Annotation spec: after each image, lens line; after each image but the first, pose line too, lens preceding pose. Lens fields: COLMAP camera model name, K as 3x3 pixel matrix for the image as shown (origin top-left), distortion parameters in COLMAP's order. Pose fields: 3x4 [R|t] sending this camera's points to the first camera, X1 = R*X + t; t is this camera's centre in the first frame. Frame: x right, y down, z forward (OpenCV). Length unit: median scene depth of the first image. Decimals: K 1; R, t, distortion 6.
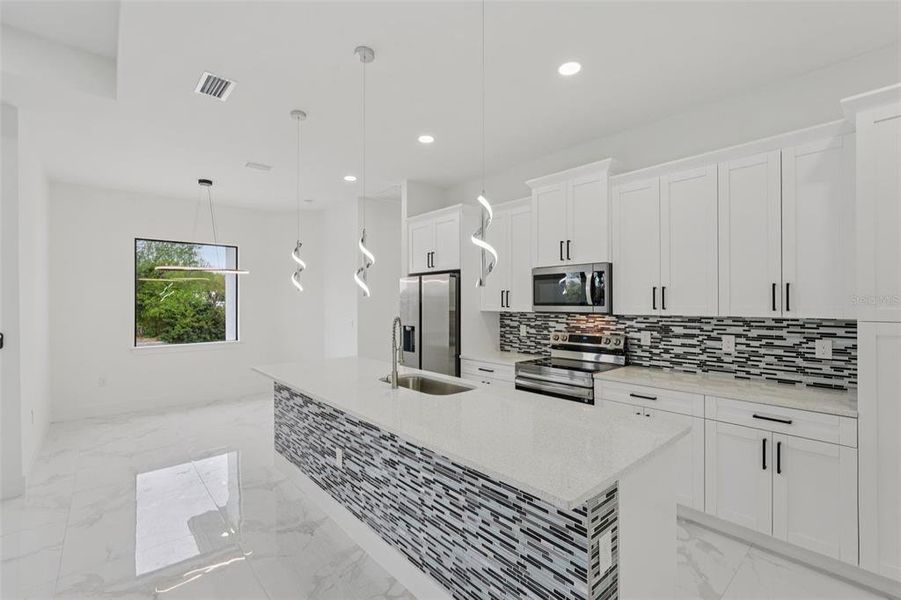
lens RADIAL K [[392.1, 0, 457.8], [0, 392.1, 302.0], [0, 0, 1]] dist [-0.000627, 0.000259]
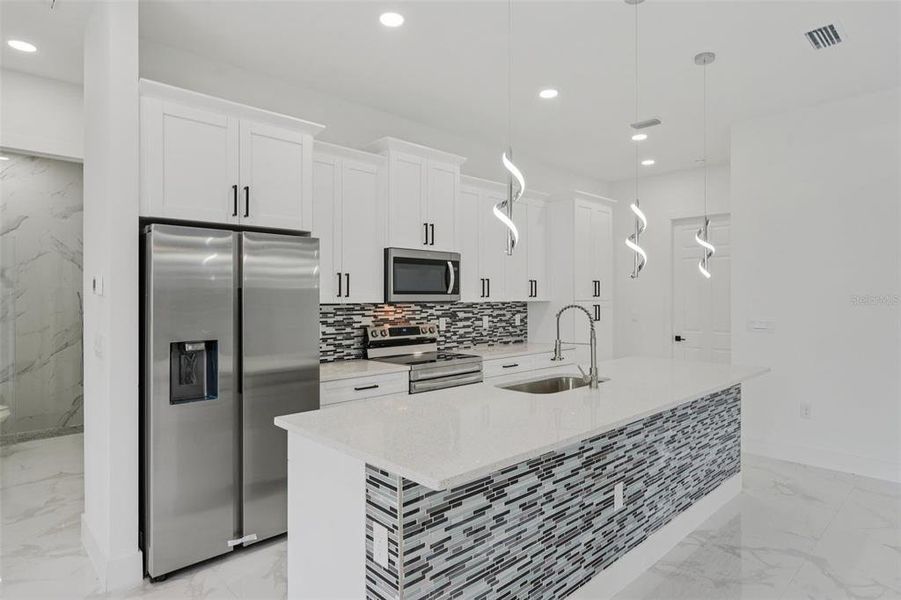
lens RADIAL K [[496.0, 0, 453.2], [0, 496.0, 297.2], [0, 0, 1]] dist [0.001665, 0.000328]
pose [[-0.006800, -0.007998, 0.999945, -0.911132], [-0.006276, 0.999949, 0.007955, 0.005140], [-0.999957, -0.006222, -0.006850, 0.973481]]
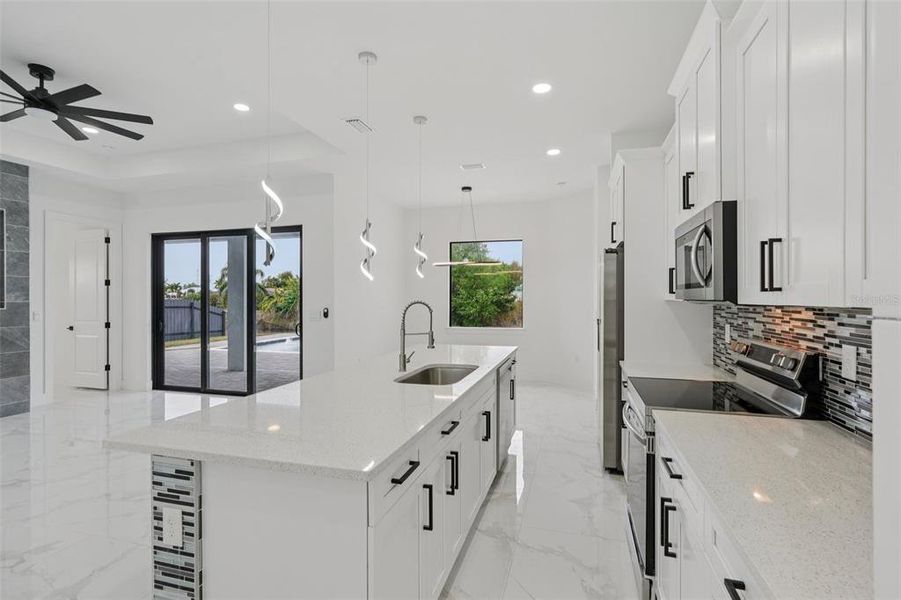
lens RADIAL K [[445.5, 0, 450.5], [0, 445.5, 300.0], [0, 0, 1]] dist [0.001850, 0.000295]
pose [[0.524497, 0.006368, -0.851388, 0.661068], [0.002158, 0.999959, 0.008808, 0.019511], [0.851409, -0.006457, 0.524462, 0.374633]]
